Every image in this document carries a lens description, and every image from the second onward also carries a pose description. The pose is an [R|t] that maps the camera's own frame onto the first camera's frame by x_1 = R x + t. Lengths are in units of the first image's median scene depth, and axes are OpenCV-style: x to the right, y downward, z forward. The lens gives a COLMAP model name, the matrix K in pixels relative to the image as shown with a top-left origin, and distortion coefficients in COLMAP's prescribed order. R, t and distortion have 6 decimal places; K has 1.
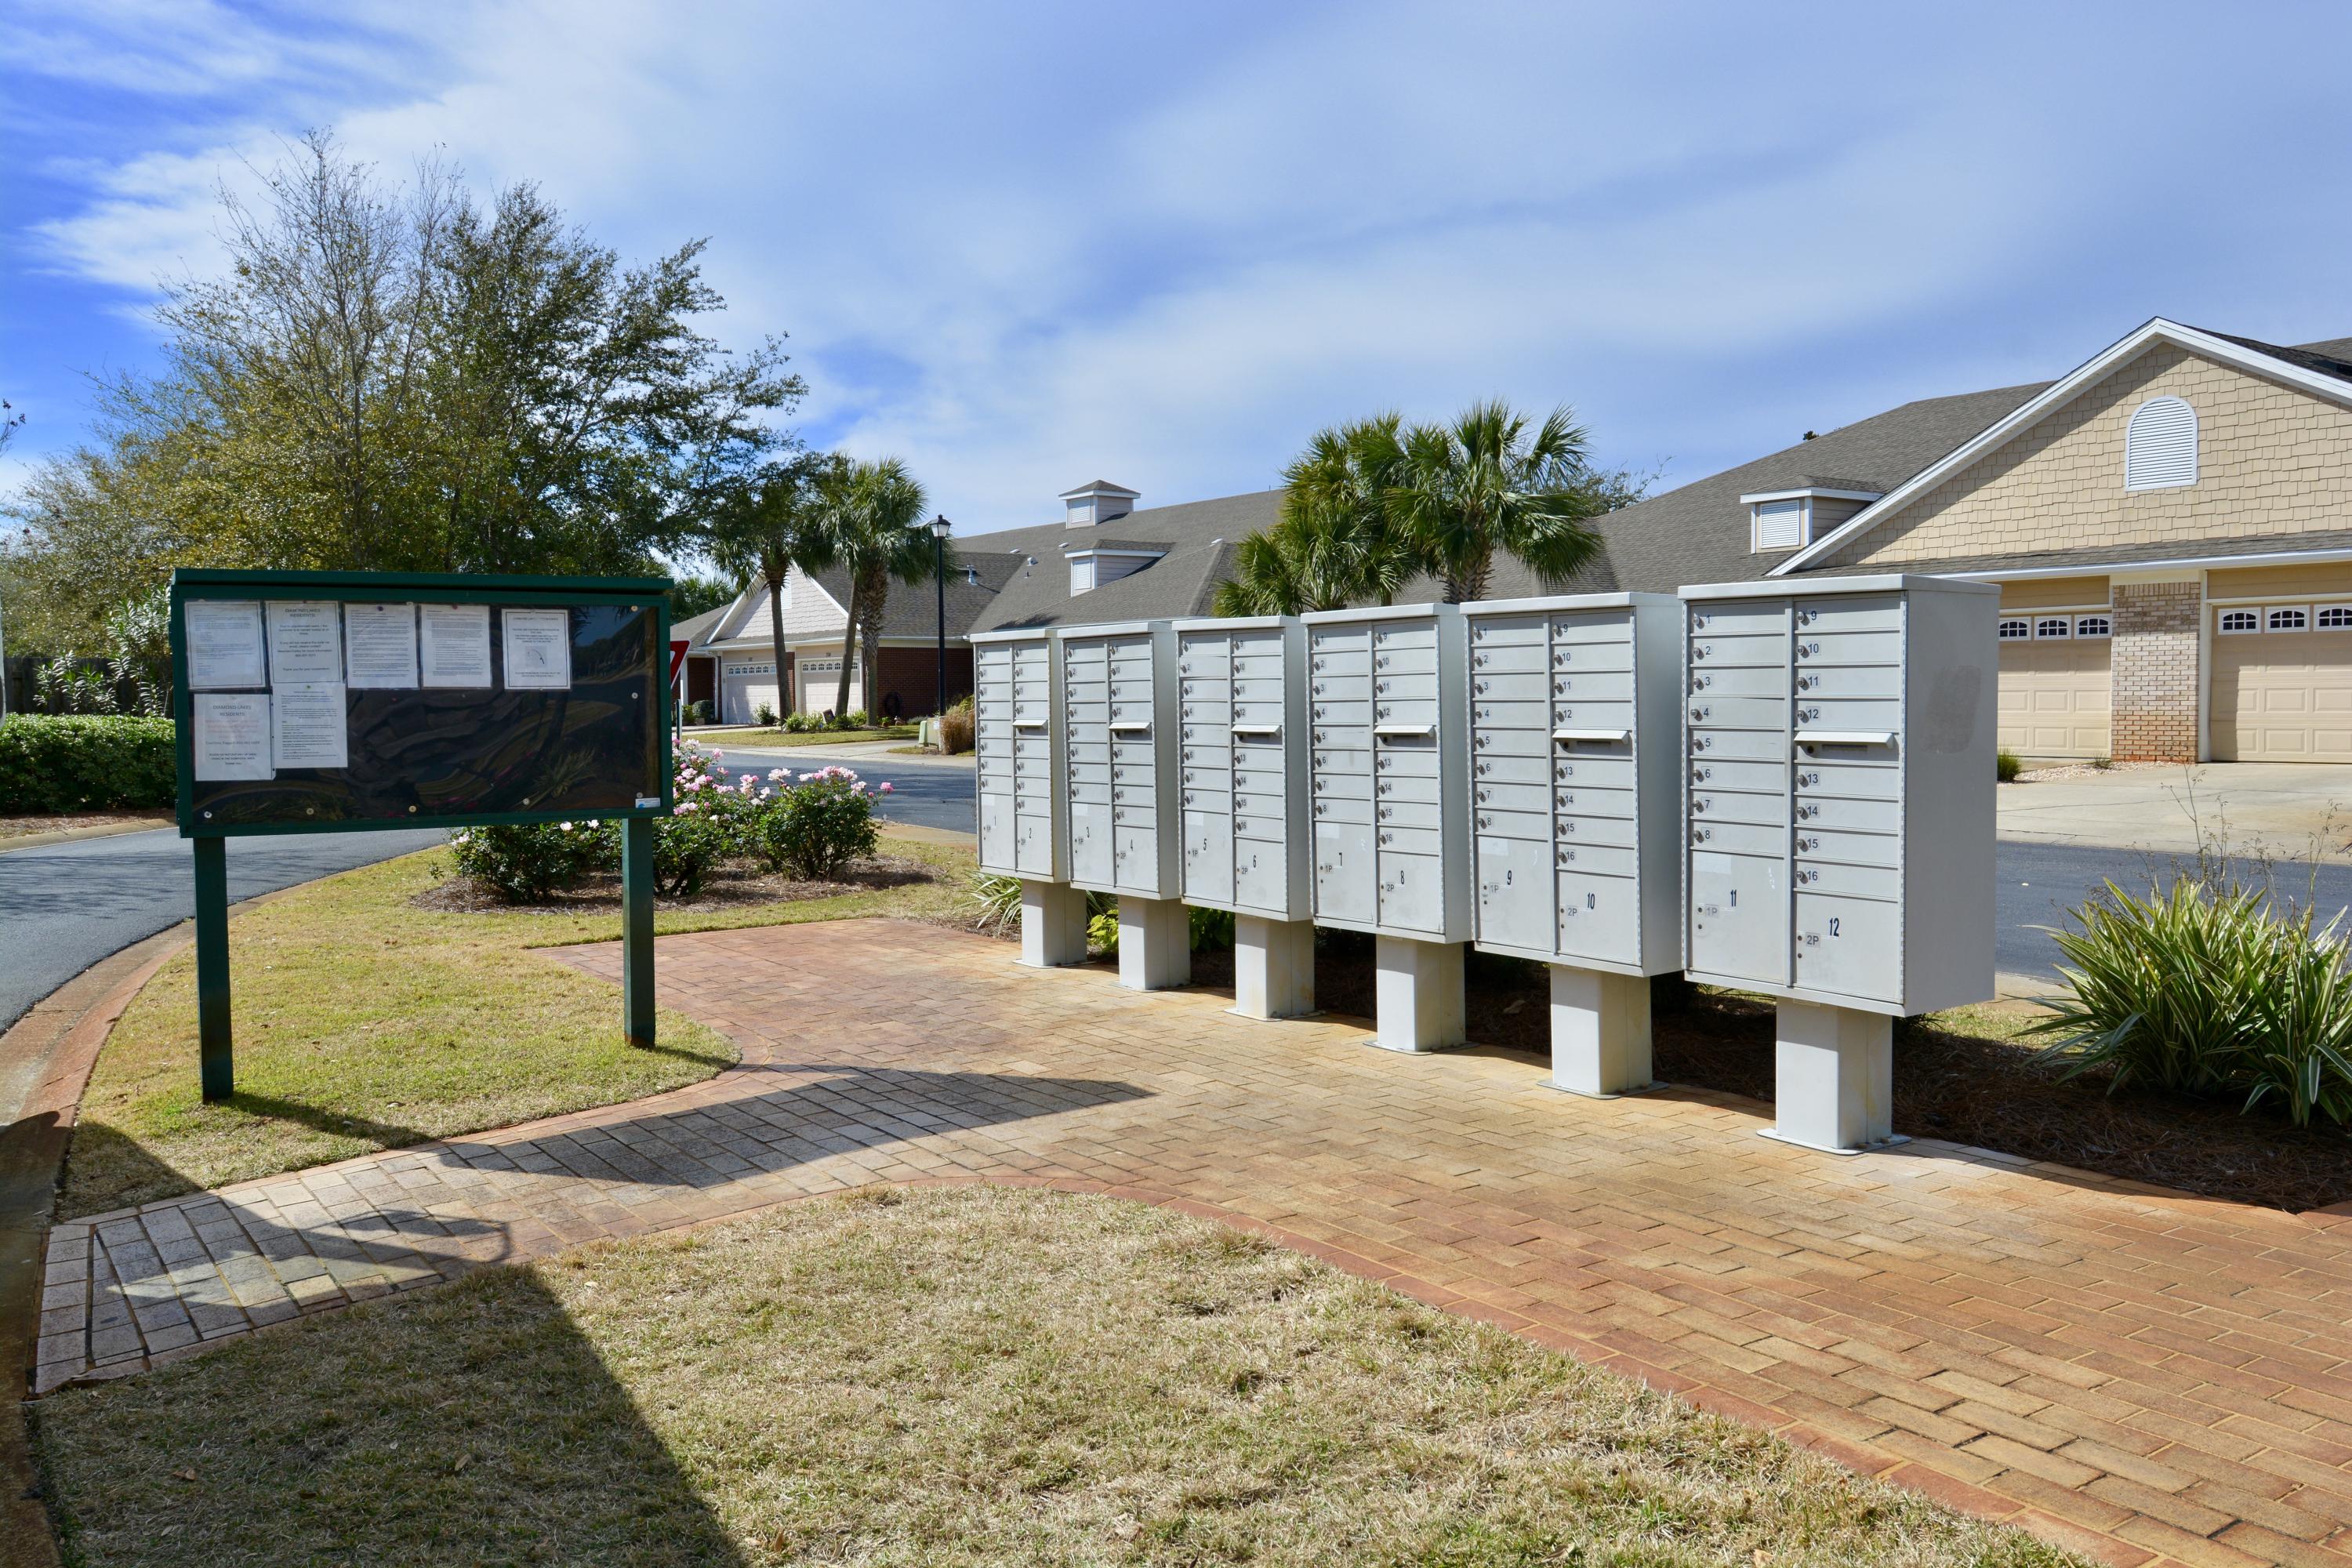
lens RADIAL K [[1802.7, 0, 1172.6], [0, 1802.7, 778.7], [0, 0, 1]] dist [0.076780, -0.003688]
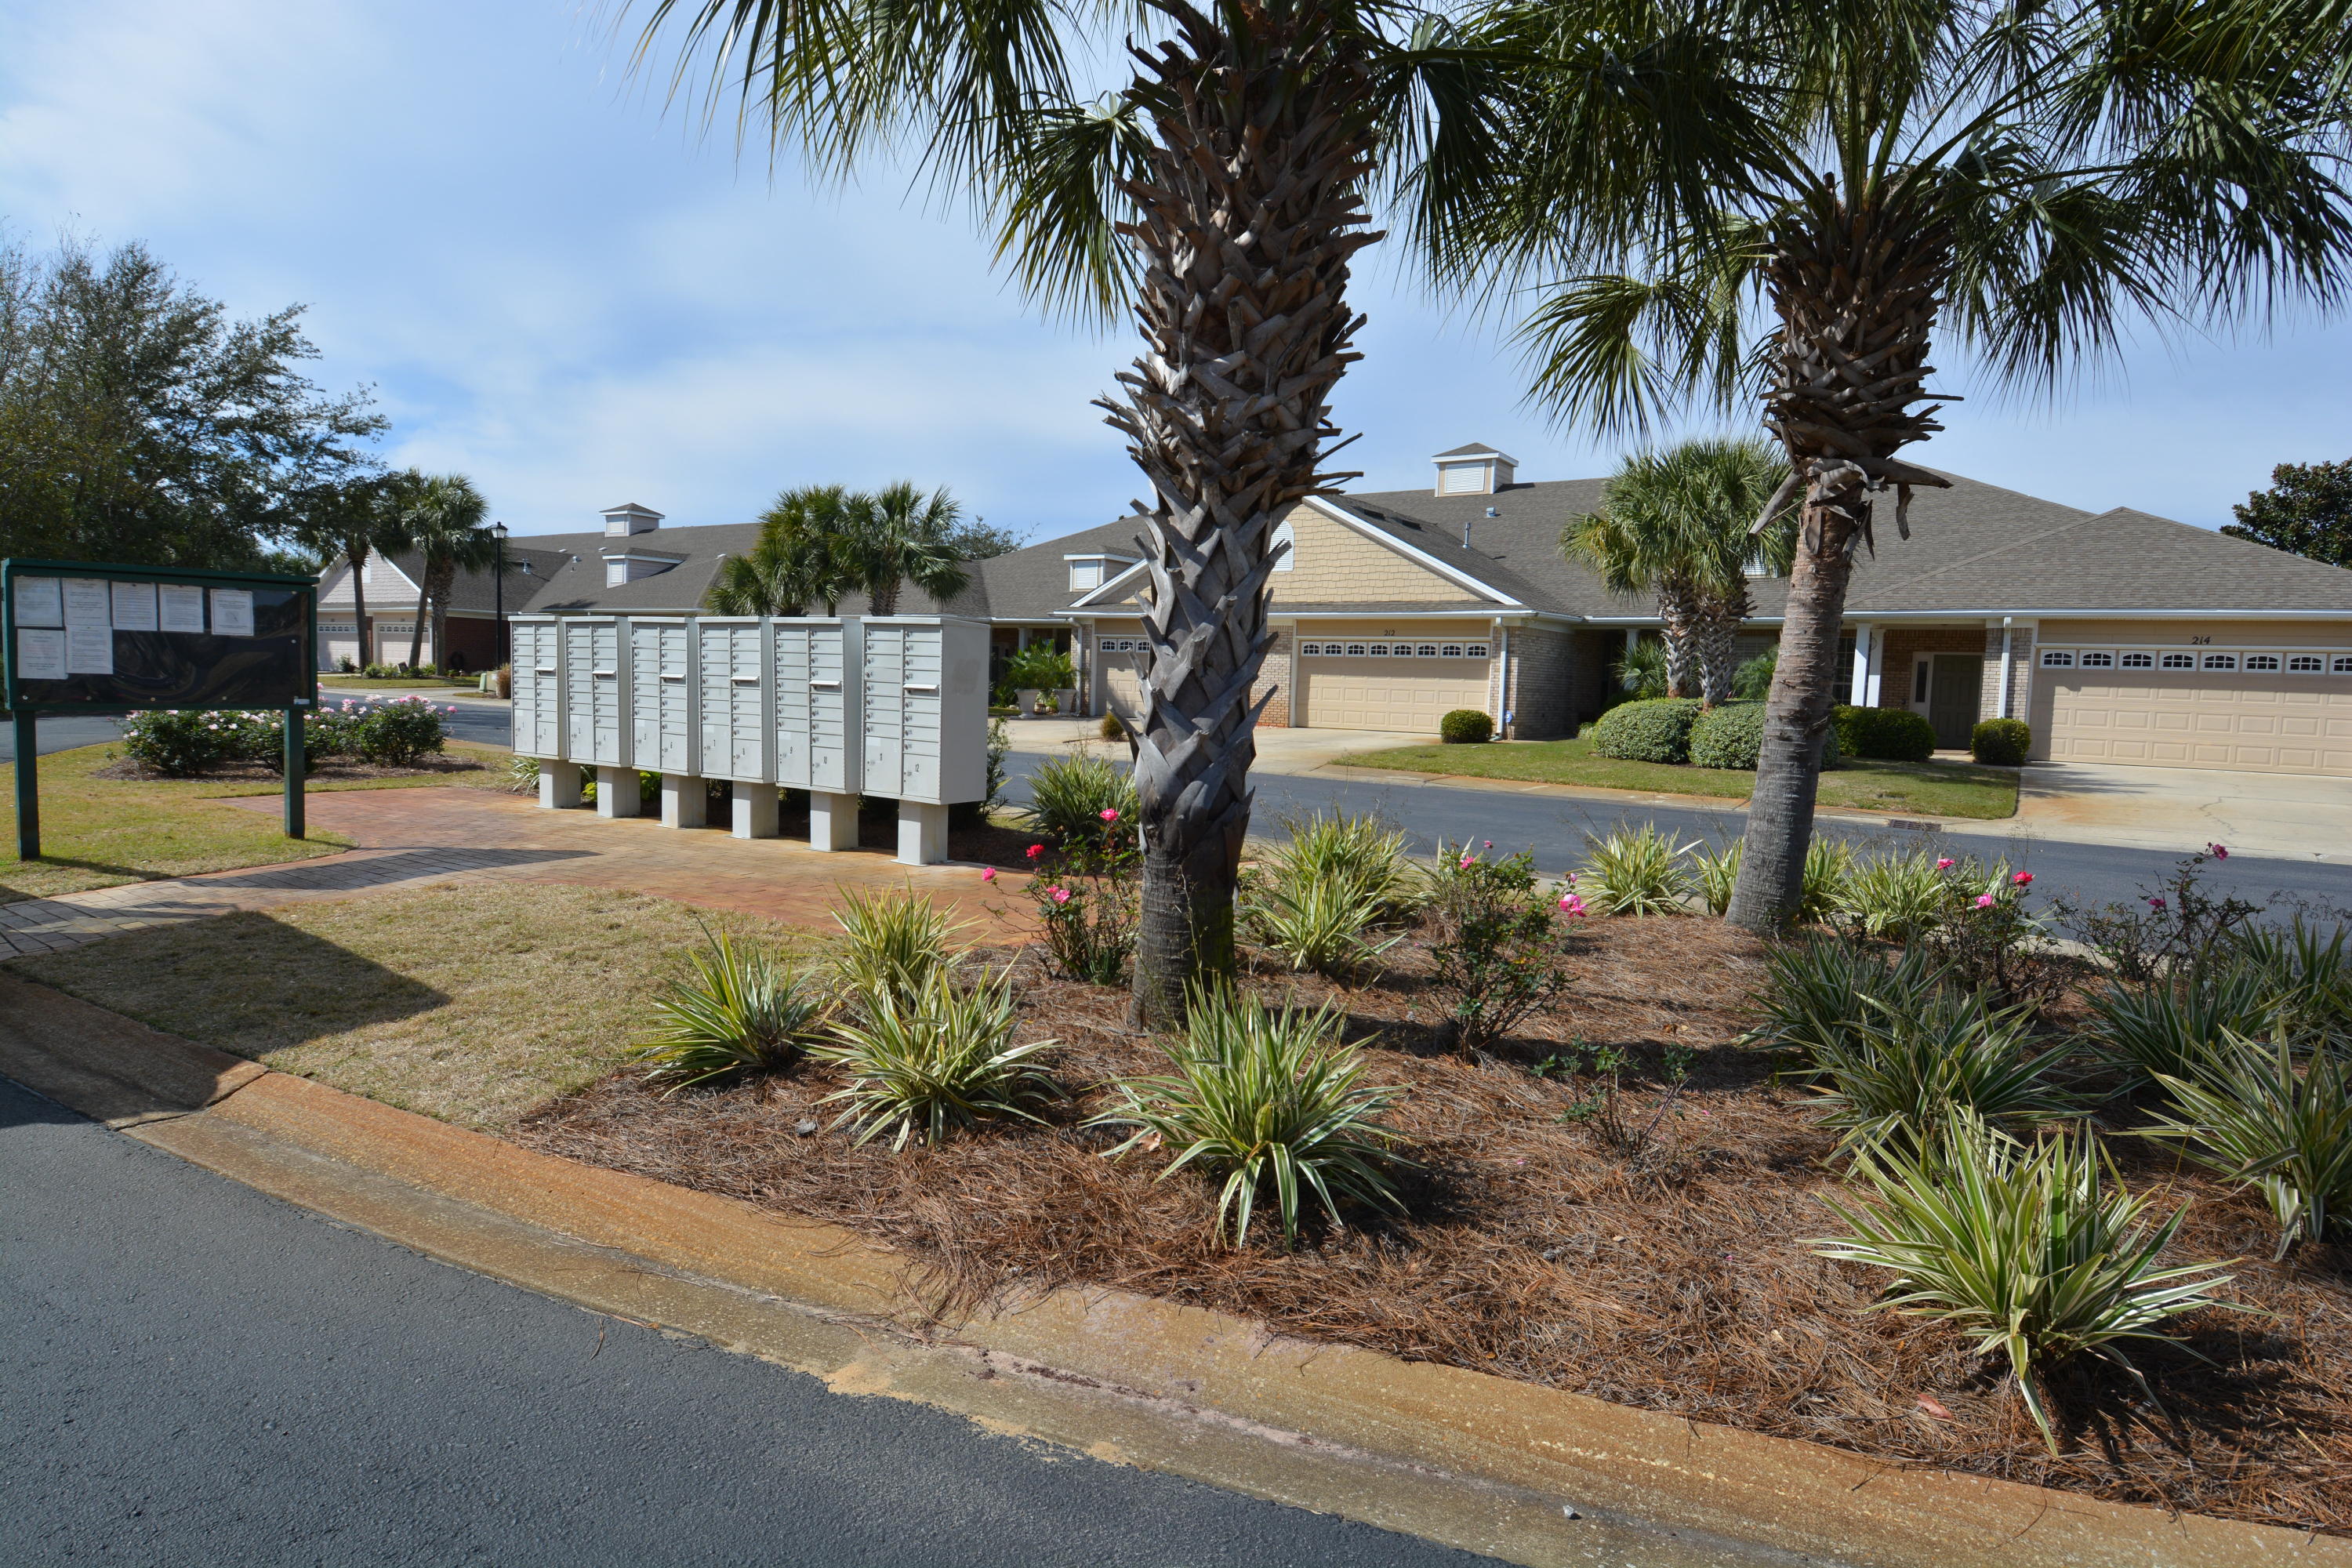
lens RADIAL K [[1320.6, 0, 1176.8], [0, 1320.6, 776.9], [0, 0, 1]] dist [0.053620, -0.050848]
pose [[0.942428, 0.016412, 0.334006, 0.026894], [-0.026157, 0.999353, 0.024700, 0.010172], [-0.333384, -0.032015, 0.942247, -0.169852]]
